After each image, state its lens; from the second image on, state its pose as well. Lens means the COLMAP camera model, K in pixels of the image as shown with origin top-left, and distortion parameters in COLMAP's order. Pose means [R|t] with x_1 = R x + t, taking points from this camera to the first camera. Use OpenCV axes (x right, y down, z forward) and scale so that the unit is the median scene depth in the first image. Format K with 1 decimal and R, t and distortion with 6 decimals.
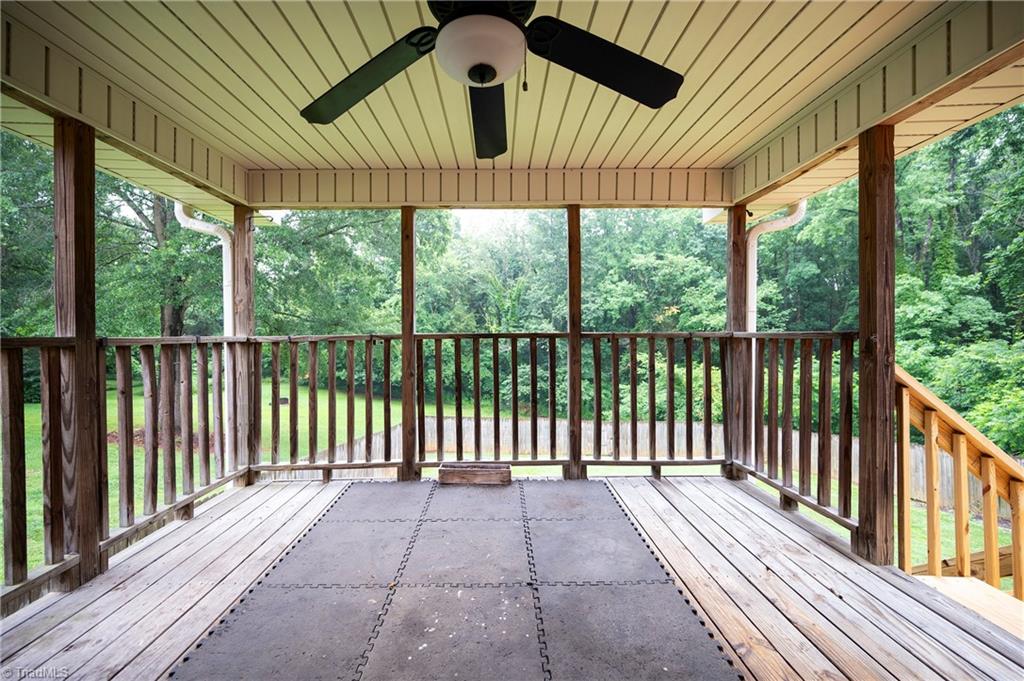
lens RADIAL K [[446.8, 0, 510.3], [0, 446.8, 335.0], [0, 0, 1]] dist [0.000865, -0.000118]
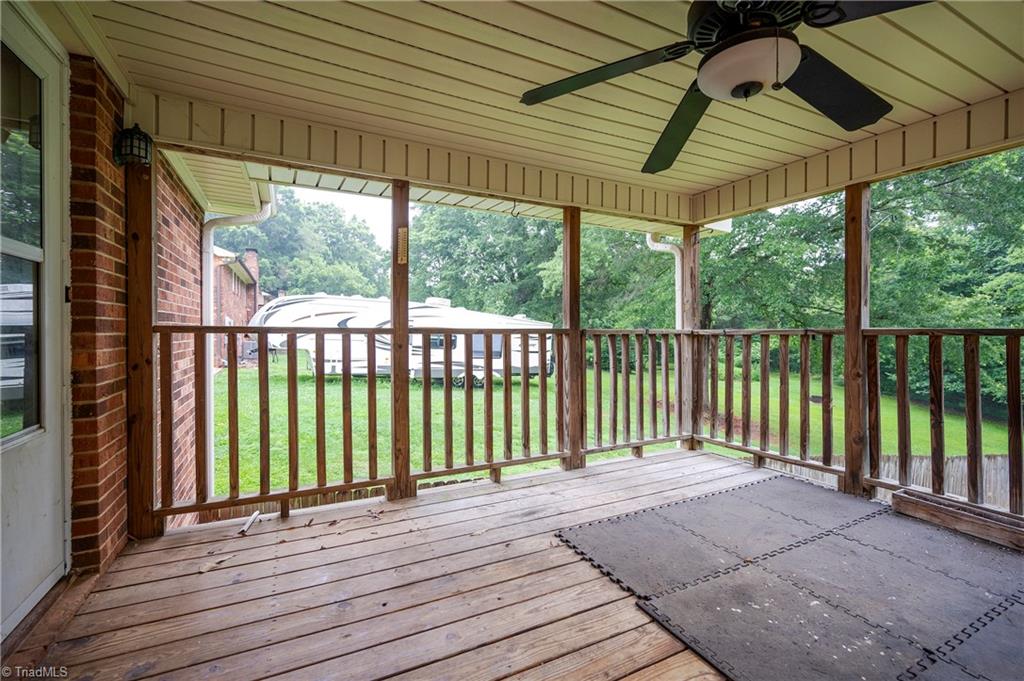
lens RADIAL K [[444.9, 0, 511.3], [0, 444.9, 332.7], [0, 0, 1]] dist [-0.001183, -0.000583]
pose [[0.442130, 0.015656, -0.896815, 0.277467], [-0.008534, 0.999876, 0.013248, -0.000788], [0.896911, 0.001796, 0.442208, 0.004646]]
